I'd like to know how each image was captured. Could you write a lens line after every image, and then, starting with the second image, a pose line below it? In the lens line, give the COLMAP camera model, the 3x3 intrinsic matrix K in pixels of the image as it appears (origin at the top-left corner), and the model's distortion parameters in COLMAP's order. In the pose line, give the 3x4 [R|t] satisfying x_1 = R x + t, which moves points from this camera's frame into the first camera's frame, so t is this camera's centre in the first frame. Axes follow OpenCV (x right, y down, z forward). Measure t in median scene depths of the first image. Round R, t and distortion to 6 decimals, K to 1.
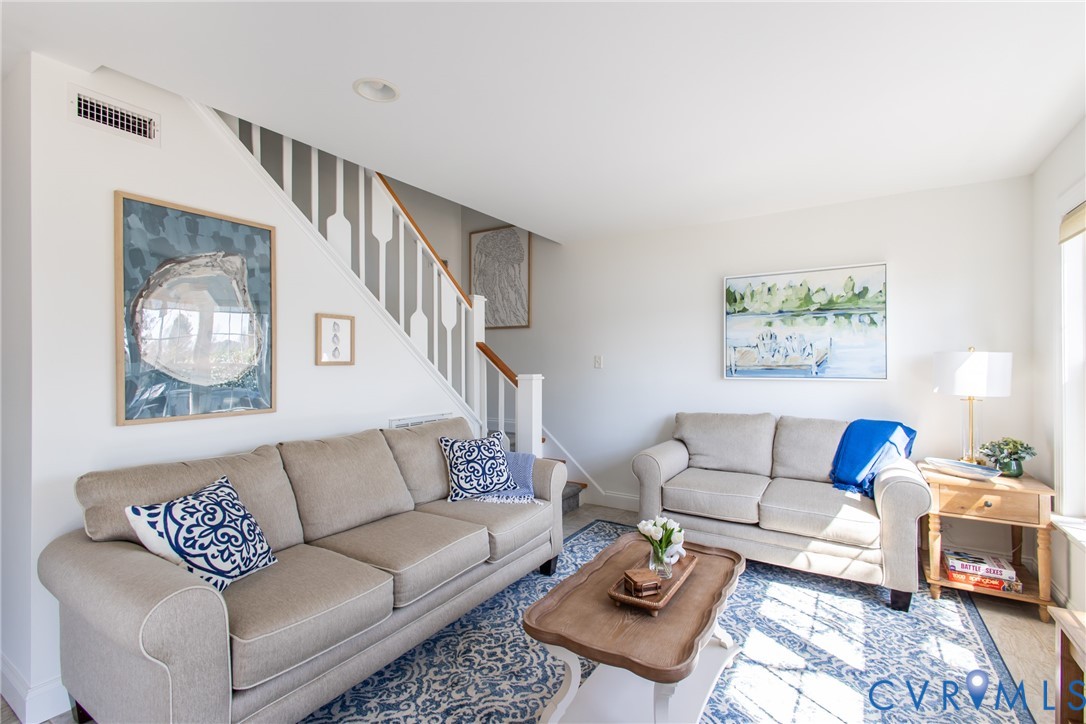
lens RADIAL K [[492.5, 0, 543.6], [0, 492.5, 373.7], [0, 0, 1]] dist [0.010126, -0.000599]
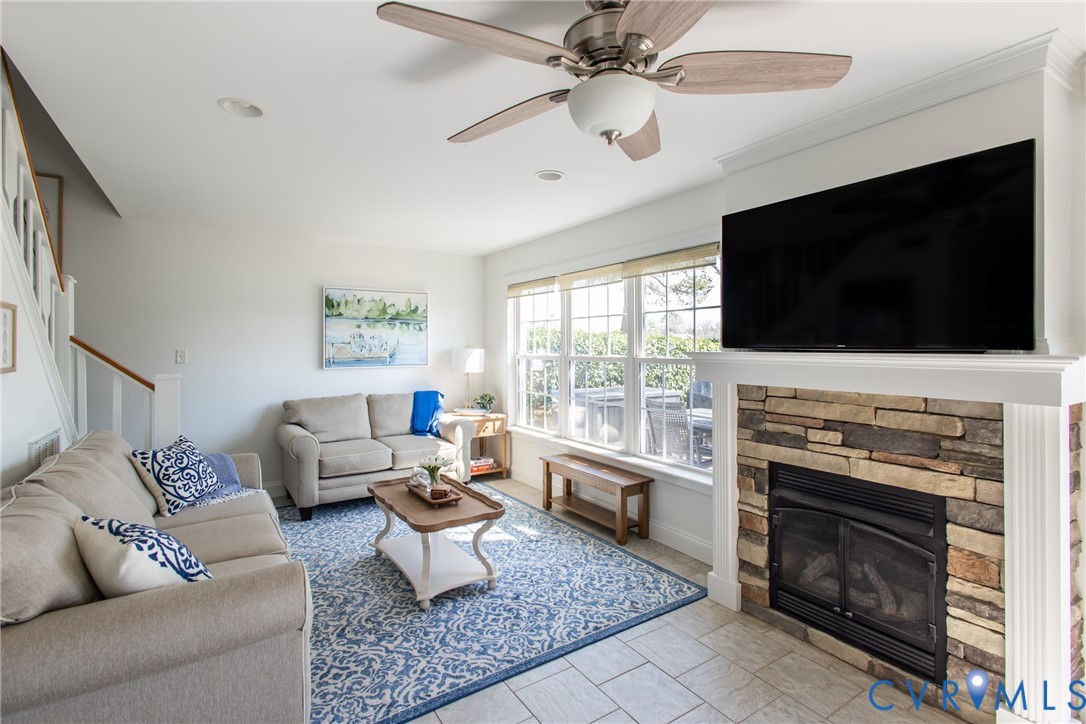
lens RADIAL K [[505.5, 0, 536.6], [0, 505.5, 364.7], [0, 0, 1]] dist [0.013598, -0.000149]
pose [[0.422107, -0.035241, 0.905861, -0.744525], [0.021226, 0.999354, 0.028987, -0.034187], [-0.906297, 0.006993, 0.422582, -0.020374]]
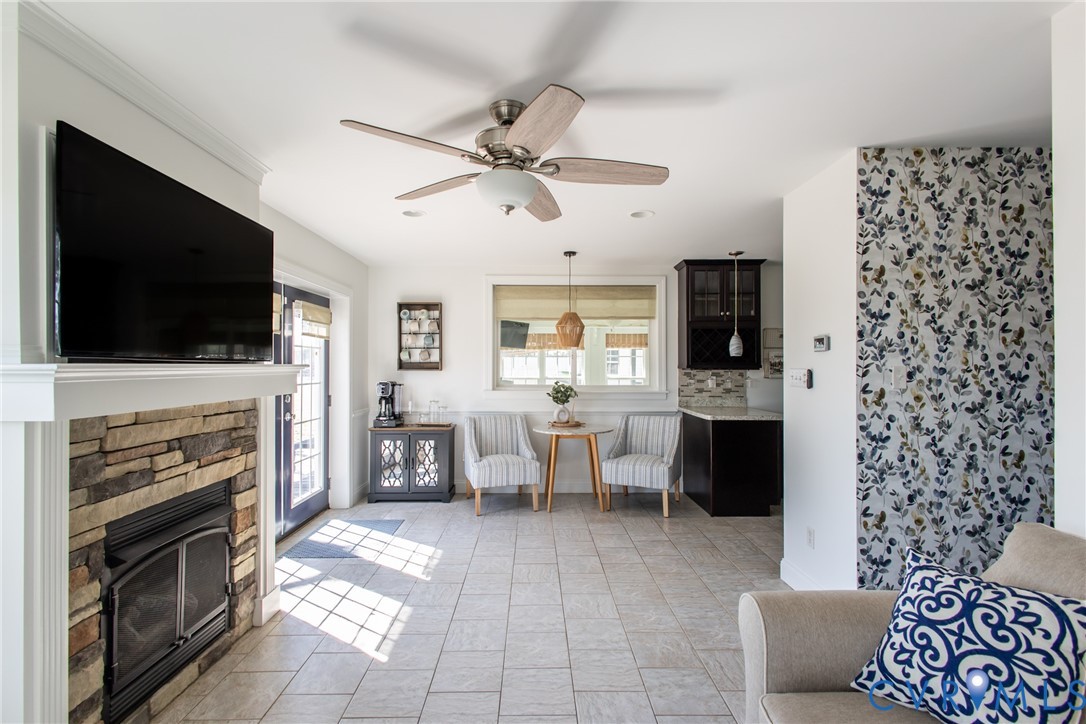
lens RADIAL K [[505.5, 0, 536.6], [0, 505.5, 364.7], [0, 0, 1]] dist [0.013598, -0.000149]
pose [[-0.845231, 0.003209, -0.534392, 0.115559], [-0.007990, 0.999794, 0.018640, -0.037921], [0.534342, 0.020025, -0.845031, 0.779562]]
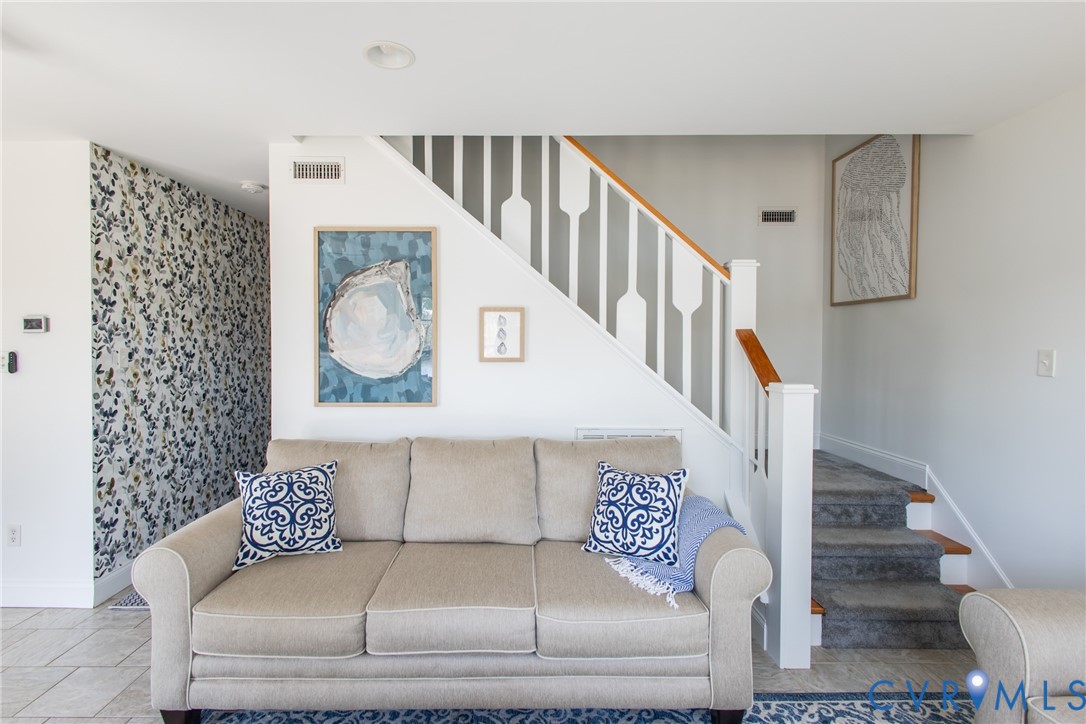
lens RADIAL K [[519.8, 0, 537.4], [0, 519.8, 355.9], [0, 0, 1]] dist [0.014965, 0.000111]
pose [[0.543467, 0.028220, -0.838956, 0.420486], [-0.023184, 0.999558, 0.018604, -0.046316], [0.839110, 0.009340, 0.543881, 0.505495]]
